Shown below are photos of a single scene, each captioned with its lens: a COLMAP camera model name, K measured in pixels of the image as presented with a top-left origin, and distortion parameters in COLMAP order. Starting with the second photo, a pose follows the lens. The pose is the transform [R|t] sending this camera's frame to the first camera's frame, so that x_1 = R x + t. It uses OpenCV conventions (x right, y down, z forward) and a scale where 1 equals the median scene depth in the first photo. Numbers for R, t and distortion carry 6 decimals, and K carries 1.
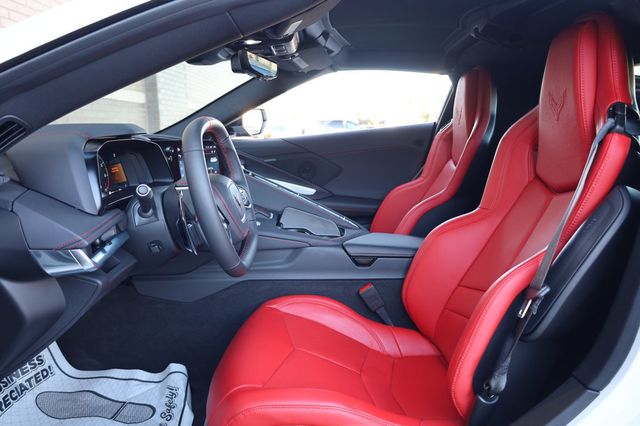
lens RADIAL K [[444.2, 0, 320.0], [0, 444.2, 213.0], [0, 0, 1]] dist [0.003636, 0.000989]
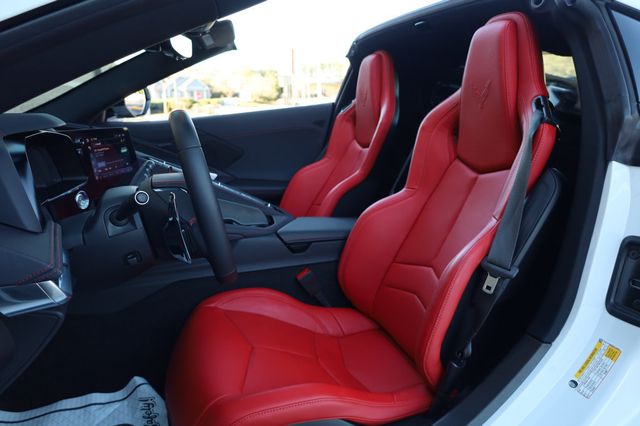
lens RADIAL K [[444.2, 0, 320.0], [0, 444.2, 213.0], [0, 0, 1]] dist [0.003636, 0.000989]
pose [[0.946675, -0.077506, 0.312728, -0.163912], [0.058932, 0.995914, 0.068432, -0.034357], [-0.316754, -0.046353, 0.947374, 0.042296]]
